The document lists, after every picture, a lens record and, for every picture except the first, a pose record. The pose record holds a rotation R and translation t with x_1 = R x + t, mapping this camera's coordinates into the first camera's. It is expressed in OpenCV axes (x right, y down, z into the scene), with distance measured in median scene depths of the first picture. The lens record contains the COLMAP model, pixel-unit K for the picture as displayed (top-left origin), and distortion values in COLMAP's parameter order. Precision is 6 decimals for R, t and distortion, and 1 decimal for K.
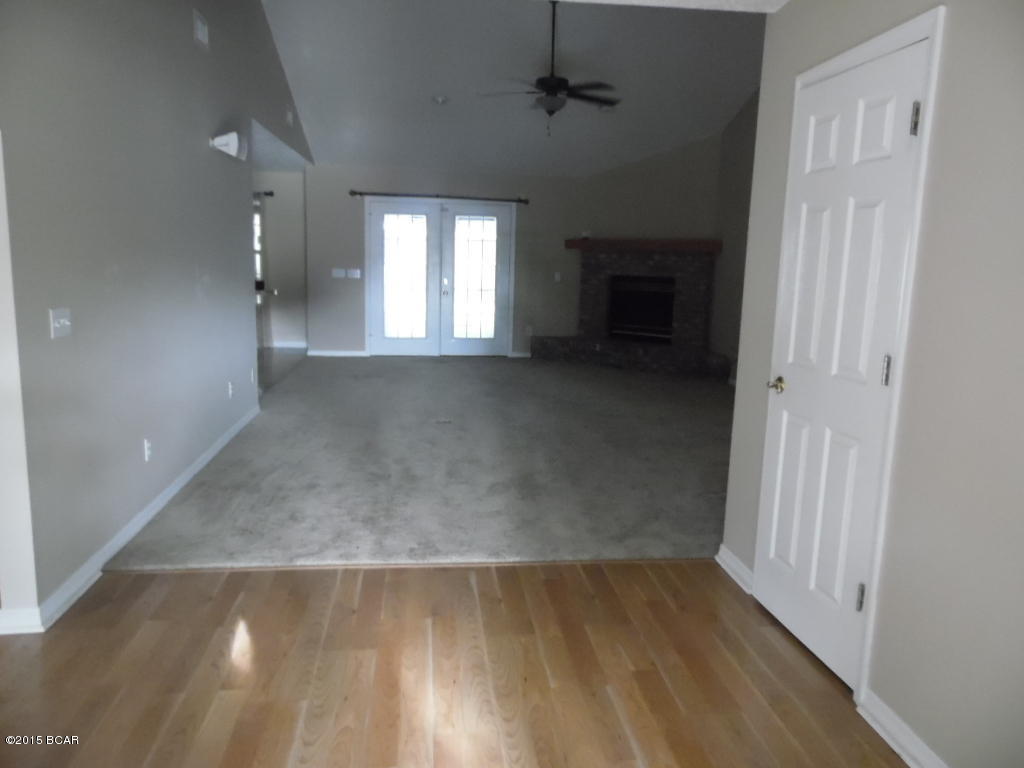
lens RADIAL K [[770.5, 0, 512.0], [0, 770.5, 384.0], [0, 0, 1]] dist [-0.024416, 0.044903]
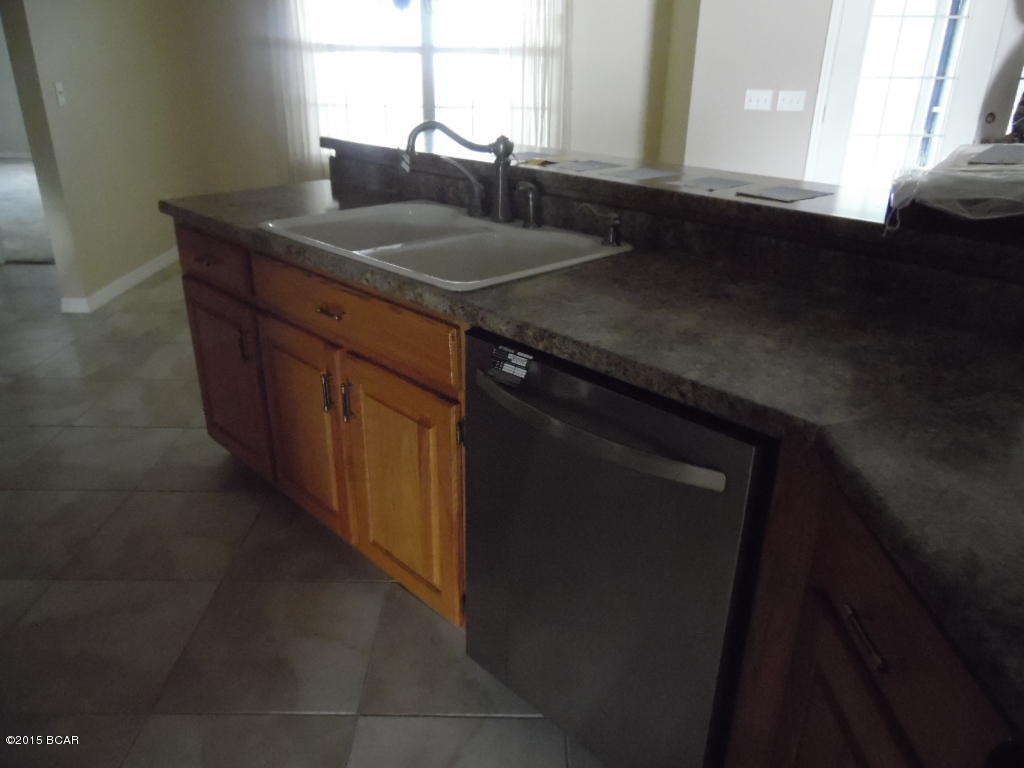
lens RADIAL K [[770.5, 0, 512.0], [0, 770.5, 384.0], [0, 0, 1]] dist [-0.024416, 0.044903]
pose [[0.993995, 0.037163, -0.102917, -0.317691], [-0.012444, 0.972848, 0.231108, -0.083877], [0.108711, -0.228440, 0.967469, 0.508225]]
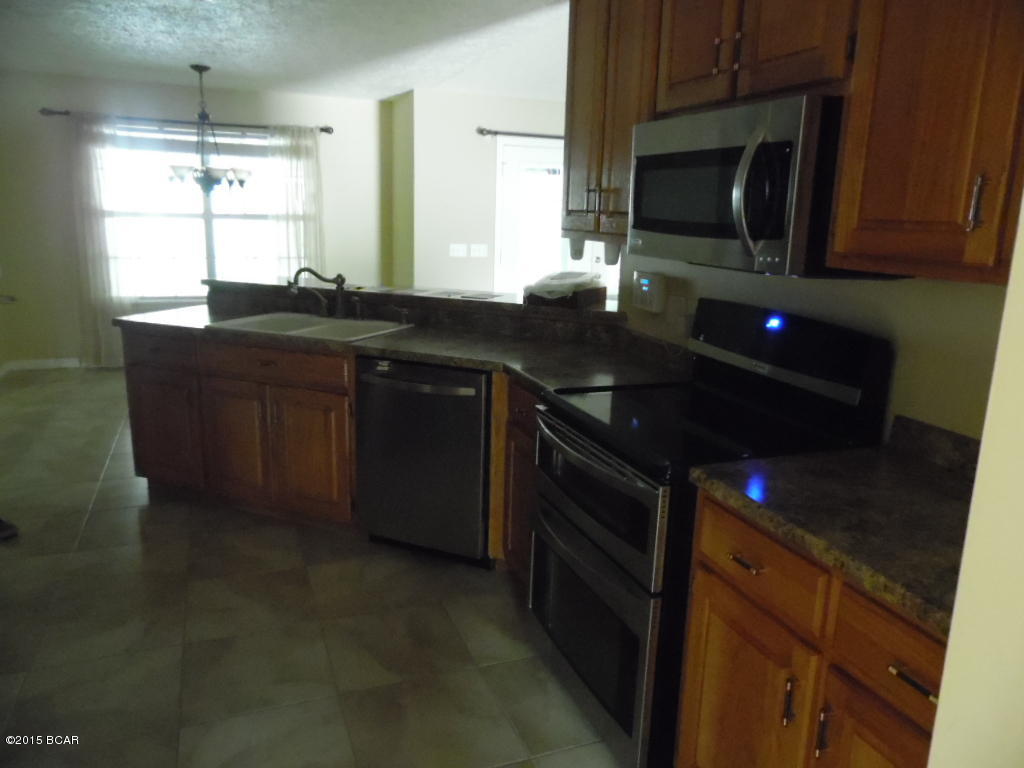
lens RADIAL K [[770.5, 0, 512.0], [0, 770.5, 384.0], [0, 0, 1]] dist [-0.024416, 0.044903]
pose [[0.965810, -0.056685, 0.252980, -0.359758], [0.042068, 0.997138, 0.062820, -0.066480], [-0.255817, -0.050030, 0.965430, 0.322372]]
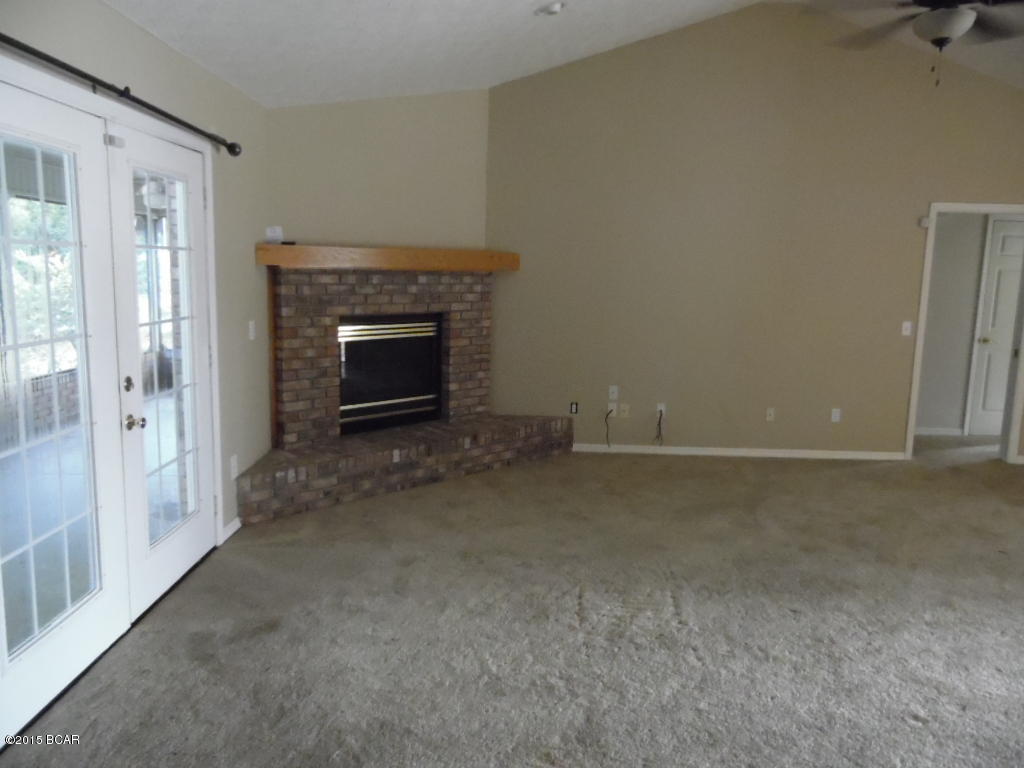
lens RADIAL K [[770.5, 0, 512.0], [0, 770.5, 384.0], [0, 0, 1]] dist [-0.024416, 0.044903]
pose [[0.108082, -0.173001, 0.978973, -0.369839], [0.144476, 0.977021, 0.156705, -0.160881], [-0.983588, 0.124501, 0.130593, 0.827257]]
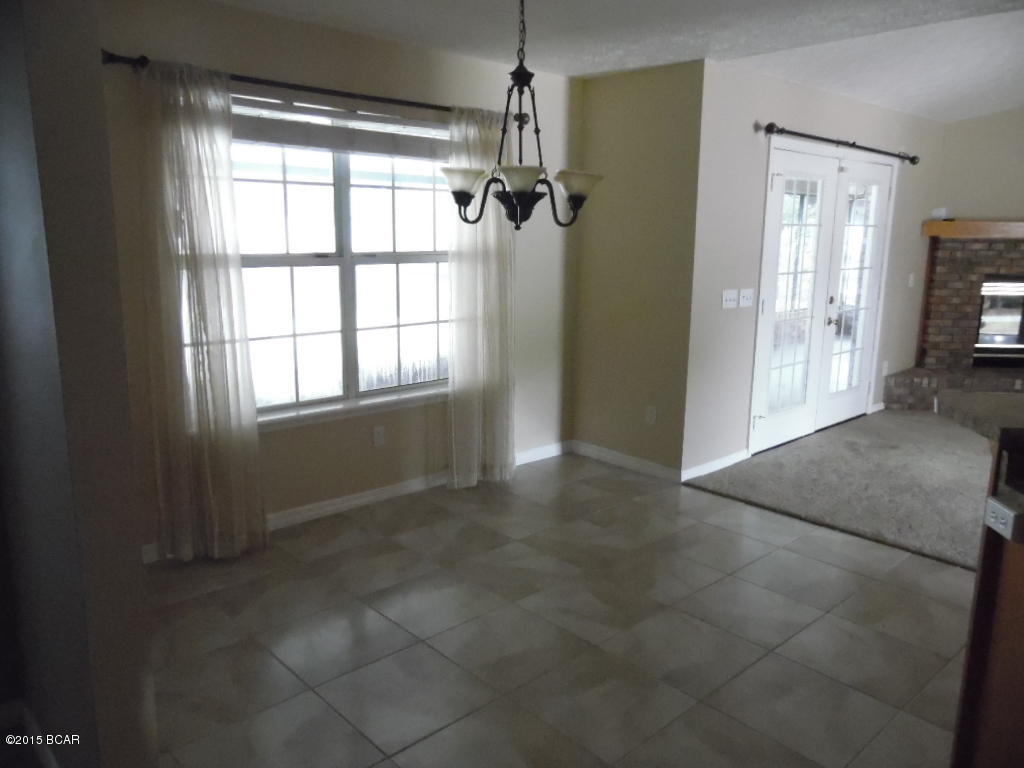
lens RADIAL K [[770.5, 0, 512.0], [0, 770.5, 384.0], [0, 0, 1]] dist [-0.024416, 0.044903]
pose [[0.804043, -0.133442, 0.579404, -0.611557], [0.108303, 0.991057, 0.077956, -0.143546], [-0.584625, 0.000071, 0.811304, 0.696437]]
